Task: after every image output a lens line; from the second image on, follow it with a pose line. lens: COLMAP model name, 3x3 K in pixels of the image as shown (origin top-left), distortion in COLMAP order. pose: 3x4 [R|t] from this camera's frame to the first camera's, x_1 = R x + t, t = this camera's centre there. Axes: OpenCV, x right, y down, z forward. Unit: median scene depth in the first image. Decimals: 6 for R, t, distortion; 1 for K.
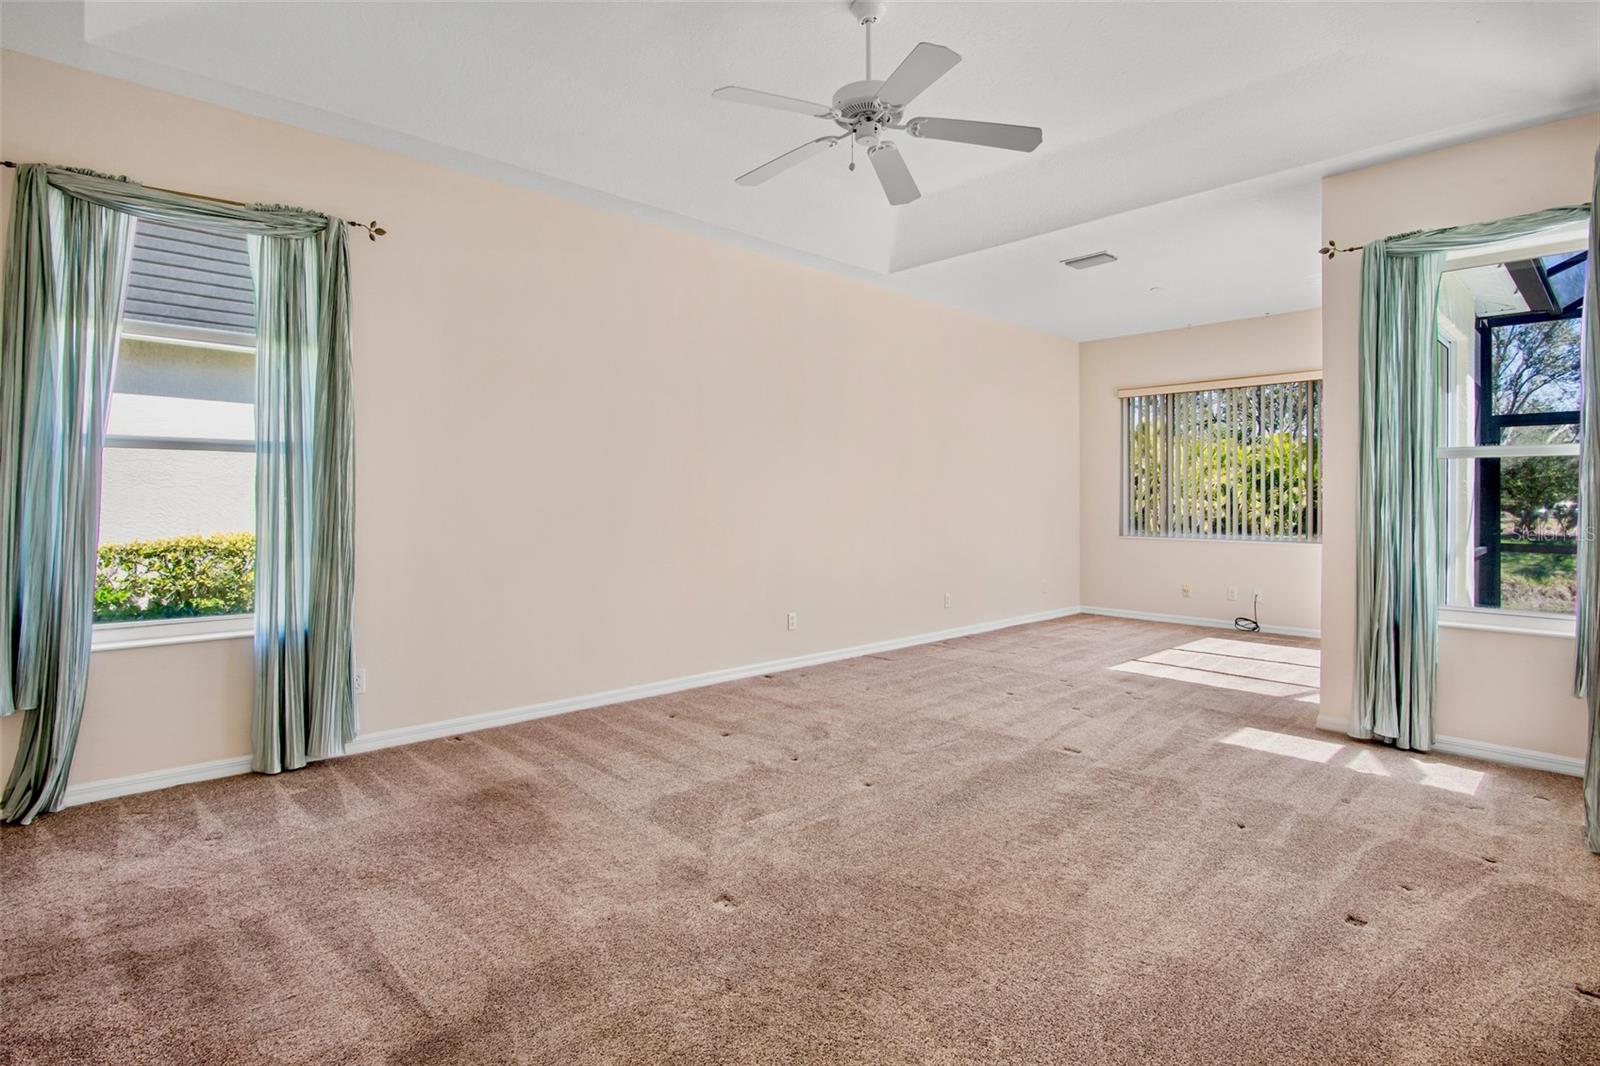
lens RADIAL K [[784.3, 0, 798.2], [0, 784.3, 508.7], [0, 0, 1]] dist [-0.022185, 0.000675]
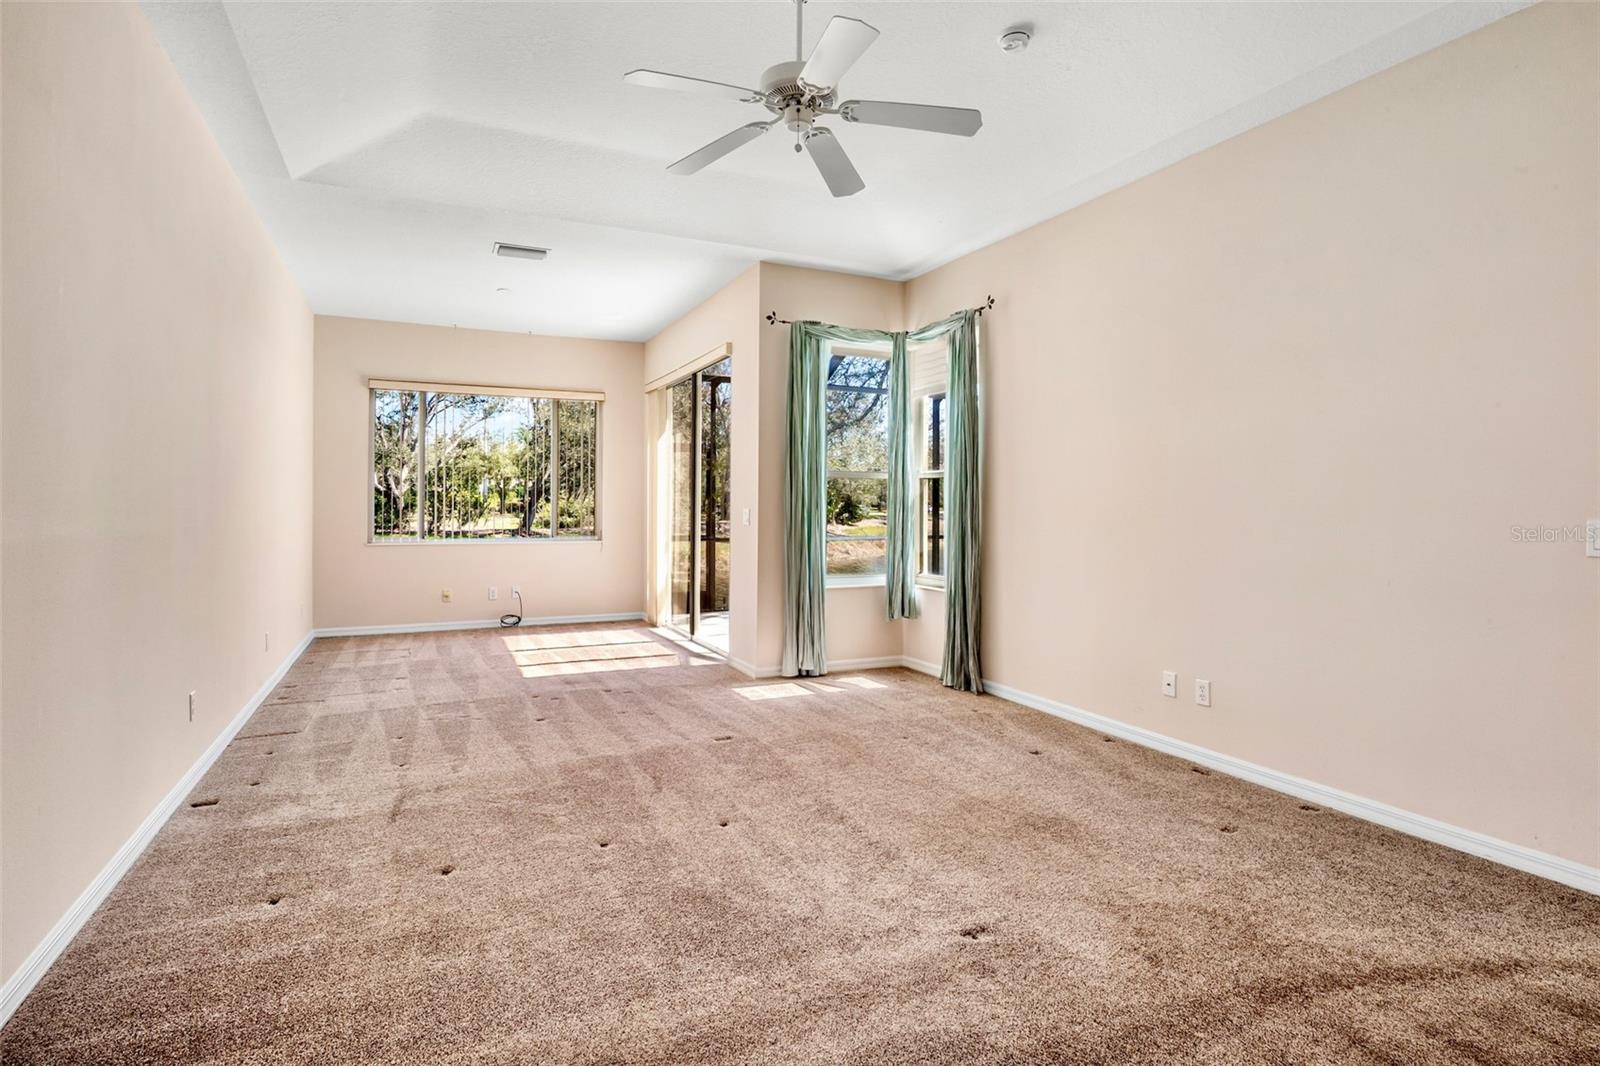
lens RADIAL K [[791.3, 0, 802.8], [0, 791.3, 512.8], [0, 0, 1]] dist [-0.022664, -0.000348]
pose [[0.319804, -0.007864, 0.947451, -0.625499], [0.007078, 0.999957, 0.005911, -0.004904], [-0.947457, 0.004815, 0.319846, 0.538565]]
